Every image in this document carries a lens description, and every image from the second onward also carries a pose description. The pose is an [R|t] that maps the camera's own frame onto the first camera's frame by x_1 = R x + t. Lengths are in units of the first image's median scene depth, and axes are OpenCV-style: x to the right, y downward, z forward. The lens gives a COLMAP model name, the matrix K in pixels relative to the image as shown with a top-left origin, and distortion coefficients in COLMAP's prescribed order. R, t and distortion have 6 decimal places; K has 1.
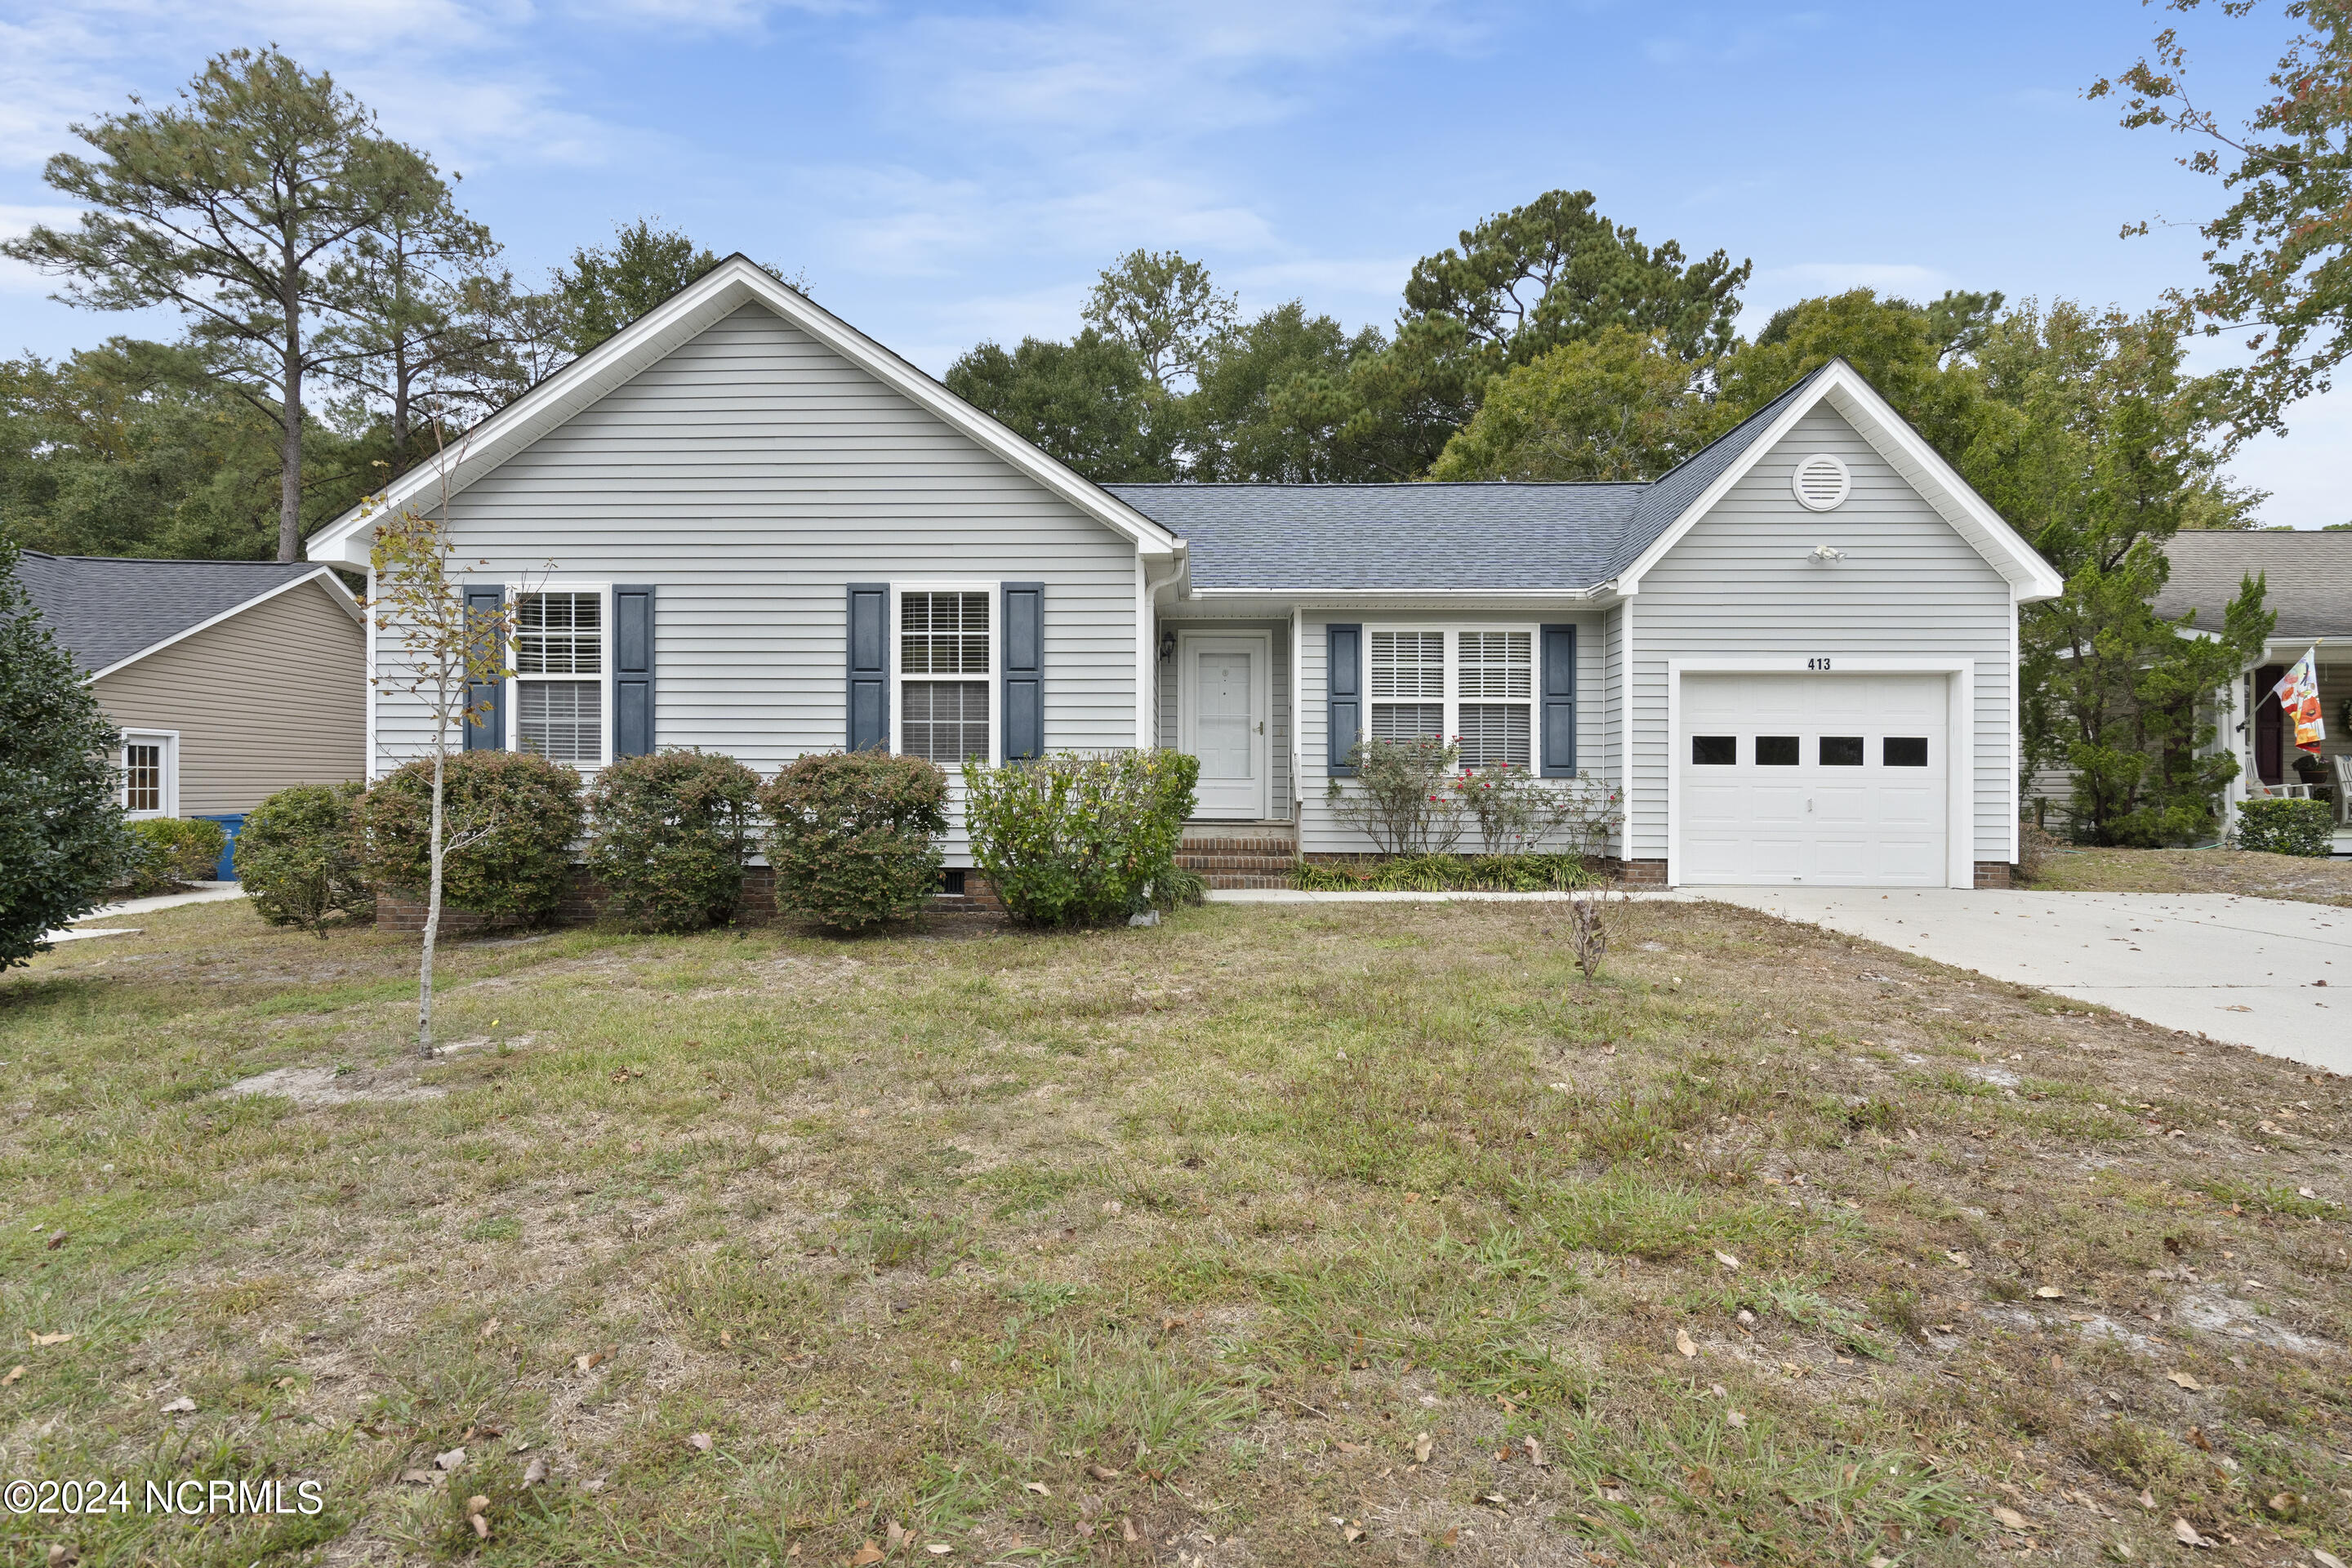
lens RADIAL K [[1117.5, 0, 1176.0], [0, 1117.5, 784.0], [0, 0, 1]] dist [-0.001005, 0.001028]
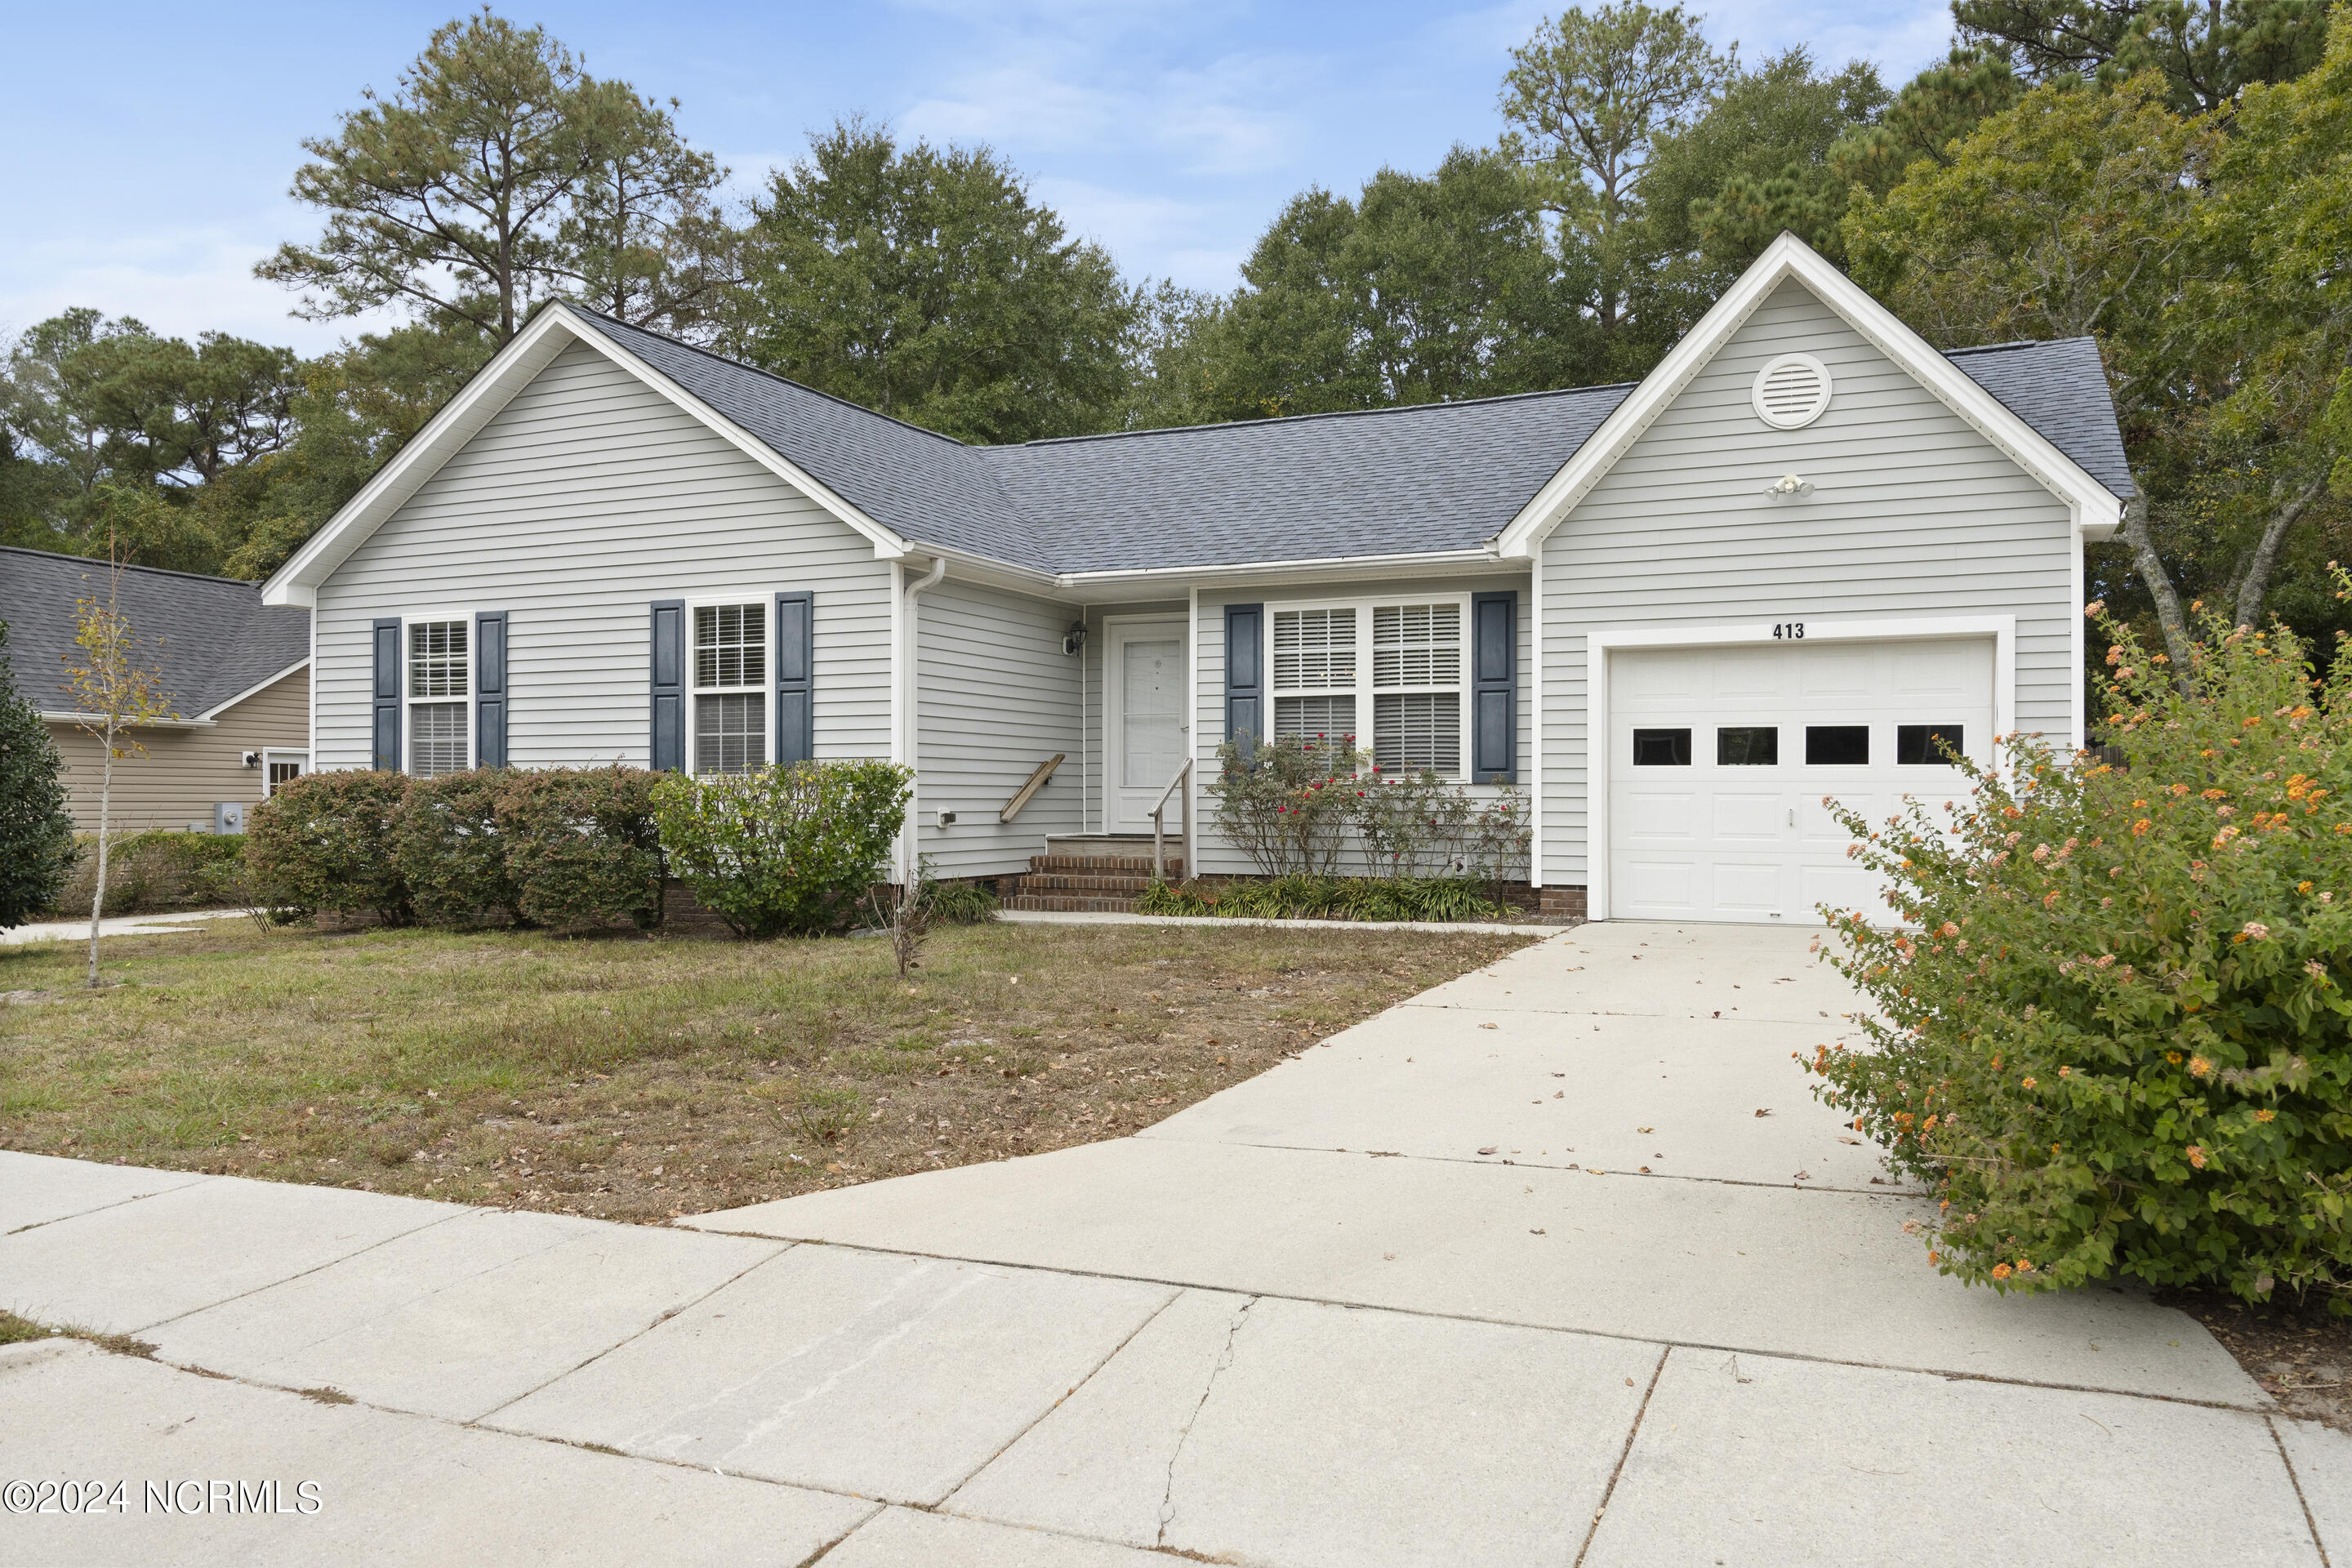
lens RADIAL K [[1681.4, 0, 1176.0], [0, 1681.4, 784.0], [0, 0, 1]] dist [0.010700, -0.005434]
pose [[0.926331, -0.007673, -0.376633, 0.614615], [0.005712, 0.999964, -0.006324, 0.000949], [0.376668, 0.003707, 0.926341, -0.210717]]
